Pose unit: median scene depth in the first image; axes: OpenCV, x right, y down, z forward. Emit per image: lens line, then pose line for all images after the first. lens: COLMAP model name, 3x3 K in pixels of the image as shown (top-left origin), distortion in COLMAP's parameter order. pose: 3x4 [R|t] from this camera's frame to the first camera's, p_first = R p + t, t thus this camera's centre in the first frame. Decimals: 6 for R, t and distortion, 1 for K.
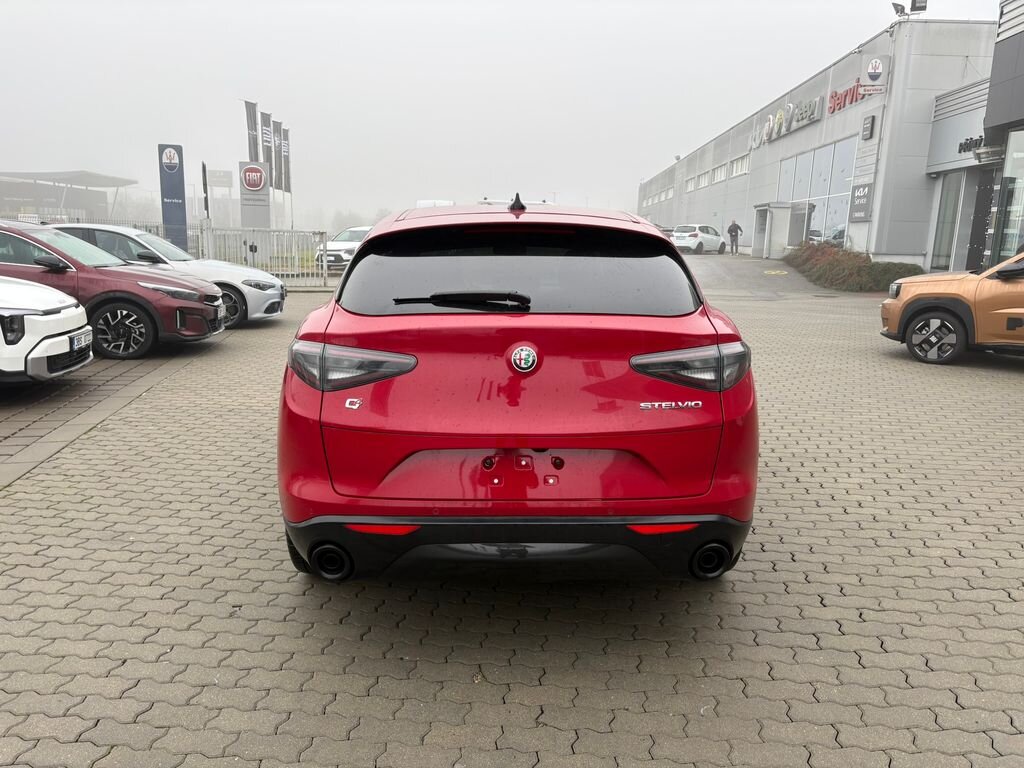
lens RADIAL K [[776.6, 0, 510.2], [0, 776.6, 382.6], [0, 0, 1]] dist [0.064091, -0.061448]
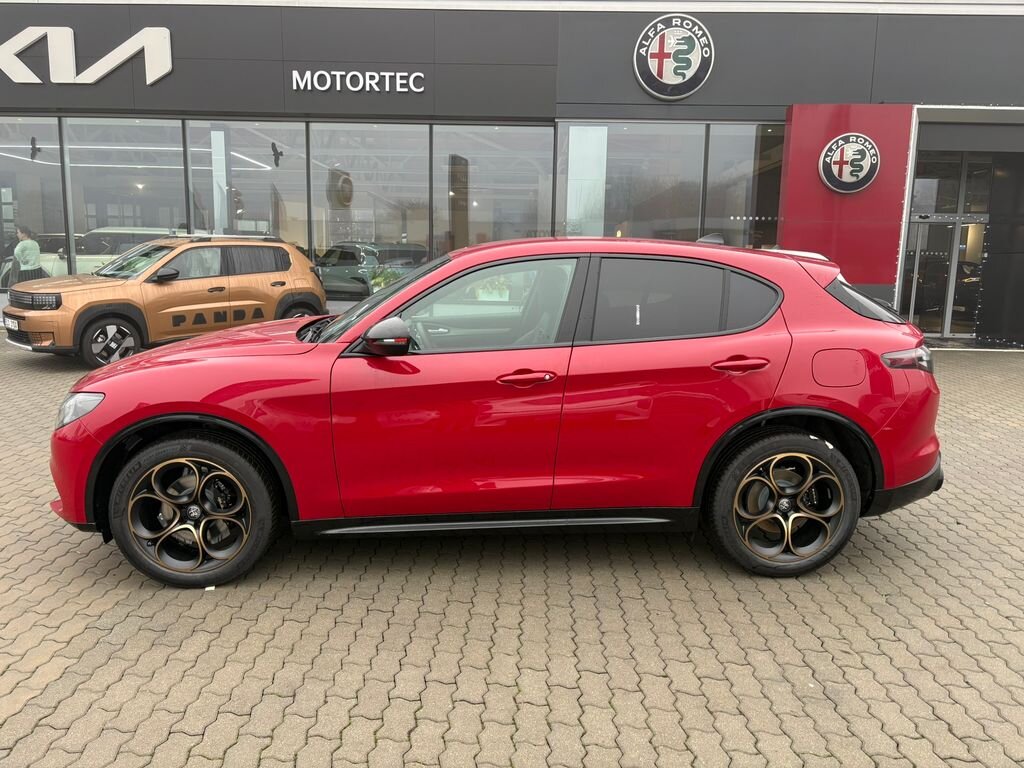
lens RADIAL K [[776.6, 0, 510.2], [0, 776.6, 382.6], [0, 0, 1]] dist [0.064091, -0.061448]
pose [[-0.051436, -0.189578, 0.980518, -0.191576], [0.172209, 0.965426, 0.195694, -0.046815], [-0.983717, 0.178920, -0.017011, 0.206930]]
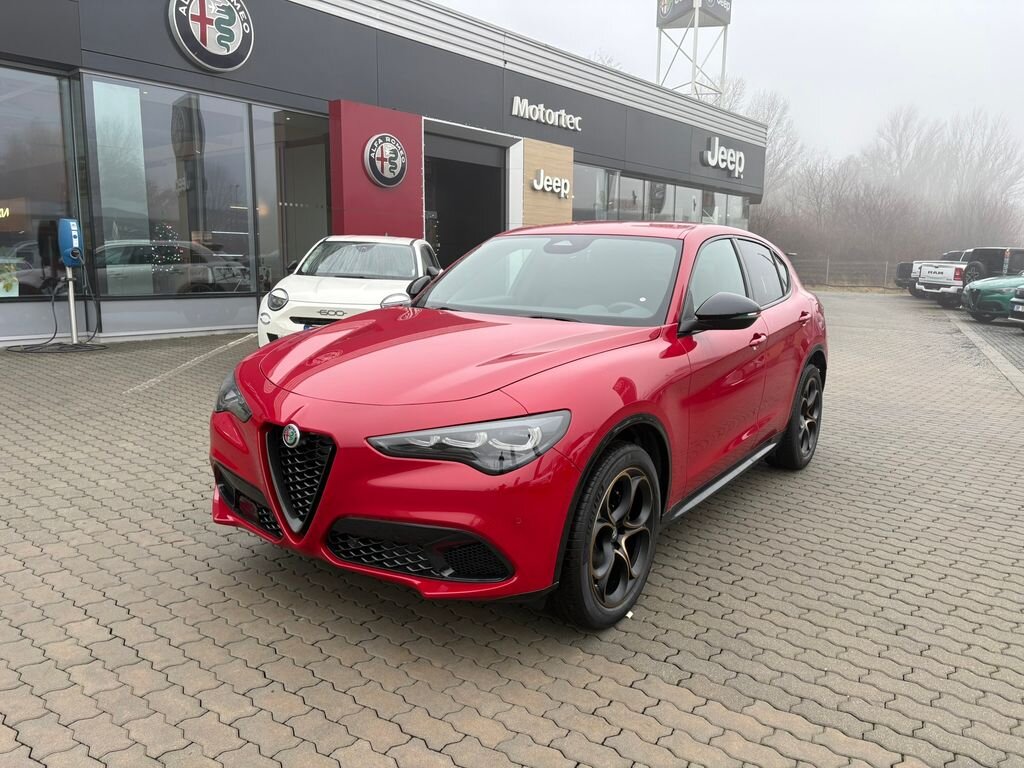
lens RADIAL K [[776.6, 0, 510.2], [0, 776.6, 382.6], [0, 0, 1]] dist [0.064091, -0.061448]
pose [[-0.817223, -0.131186, 0.561191, -0.096019], [0.073121, 0.942277, 0.326752, -0.071835], [-0.571663, 0.308064, -0.760459, 0.376539]]
